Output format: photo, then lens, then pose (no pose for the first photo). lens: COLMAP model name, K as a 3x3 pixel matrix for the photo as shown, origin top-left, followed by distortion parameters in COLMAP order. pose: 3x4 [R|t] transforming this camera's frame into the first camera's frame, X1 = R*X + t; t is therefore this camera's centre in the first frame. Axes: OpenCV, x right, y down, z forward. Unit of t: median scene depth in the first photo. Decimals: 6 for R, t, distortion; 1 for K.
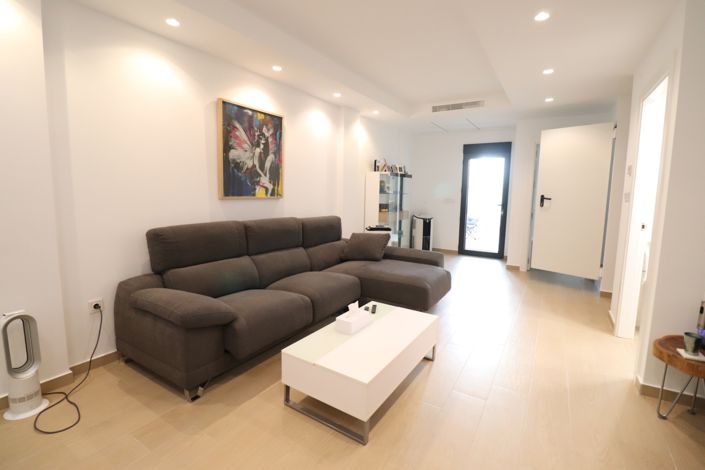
lens RADIAL K [[325.9, 0, 350.8], [0, 325.9, 232.2], [0, 0, 1]] dist [-0.000121, -0.000137]
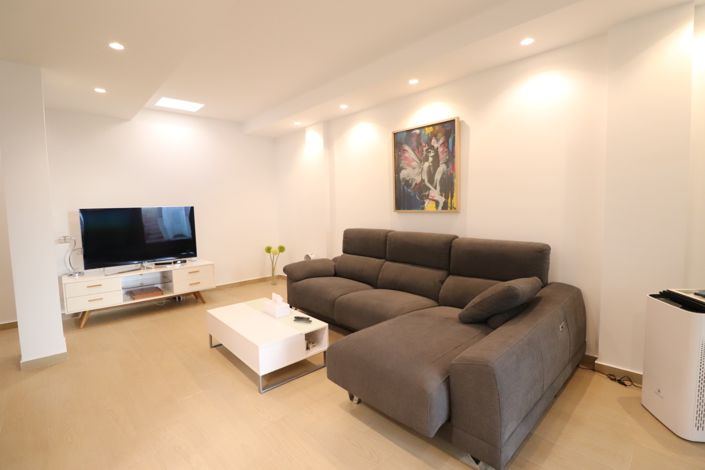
lens RADIAL K [[325.9, 0, 351.0], [0, 325.9, 235.5], [0, 0, 1]] dist [-0.000121, -0.000137]
pose [[-0.236137, 0.080949, -0.968342, 0.766366], [-0.100333, 0.989167, 0.107156, -0.118461], [0.966526, 0.122460, -0.225457, 1.027684]]
